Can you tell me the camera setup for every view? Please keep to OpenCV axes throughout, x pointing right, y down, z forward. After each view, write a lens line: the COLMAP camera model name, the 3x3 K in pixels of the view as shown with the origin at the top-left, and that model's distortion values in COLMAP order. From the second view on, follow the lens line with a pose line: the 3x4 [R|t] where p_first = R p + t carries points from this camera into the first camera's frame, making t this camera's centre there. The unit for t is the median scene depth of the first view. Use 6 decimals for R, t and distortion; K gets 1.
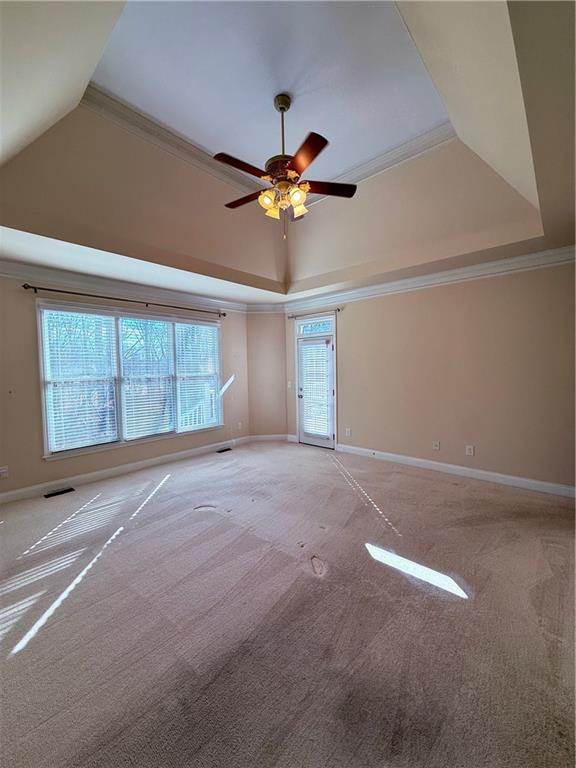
lens RADIAL K [[304.8, 0, 289.7], [0, 304.8, 380.6], [0, 0, 1]] dist [-0.000868, -0.000320]
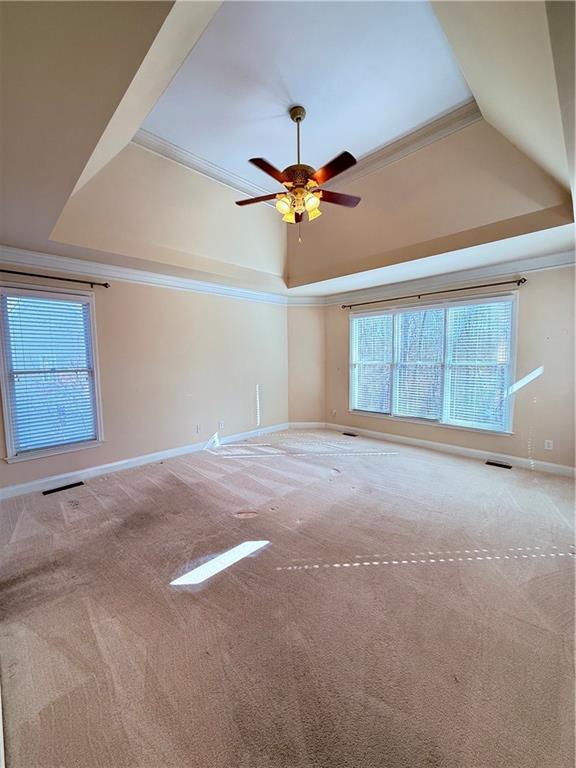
lens RADIAL K [[306.2, 0, 288.9], [0, 306.2, 380.3], [0, 0, 1]] dist [0.006207, 0.000135]
pose [[-0.047913, 0.095405, -0.994285, 0.614032], [-0.031063, 0.994804, 0.096951, -0.043416], [0.998368, 0.035531, -0.044700, 0.564024]]
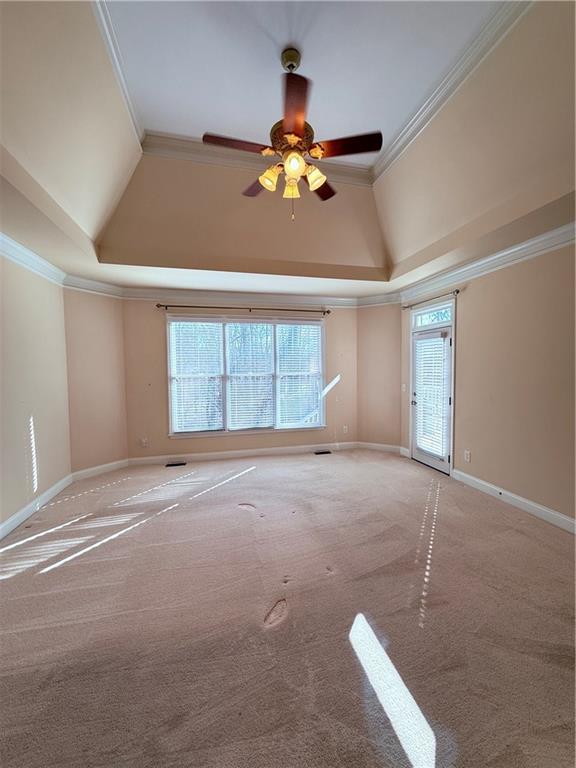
lens RADIAL K [[304.8, 0, 289.7], [0, 304.8, 380.6], [0, 0, 1]] dist [-0.000868, -0.000320]
pose [[0.827768, 0.032614, -0.560122, 0.258580], [-0.028932, 0.999462, 0.015440, -0.013167], [0.560324, 0.003424, 0.828266, 0.157001]]
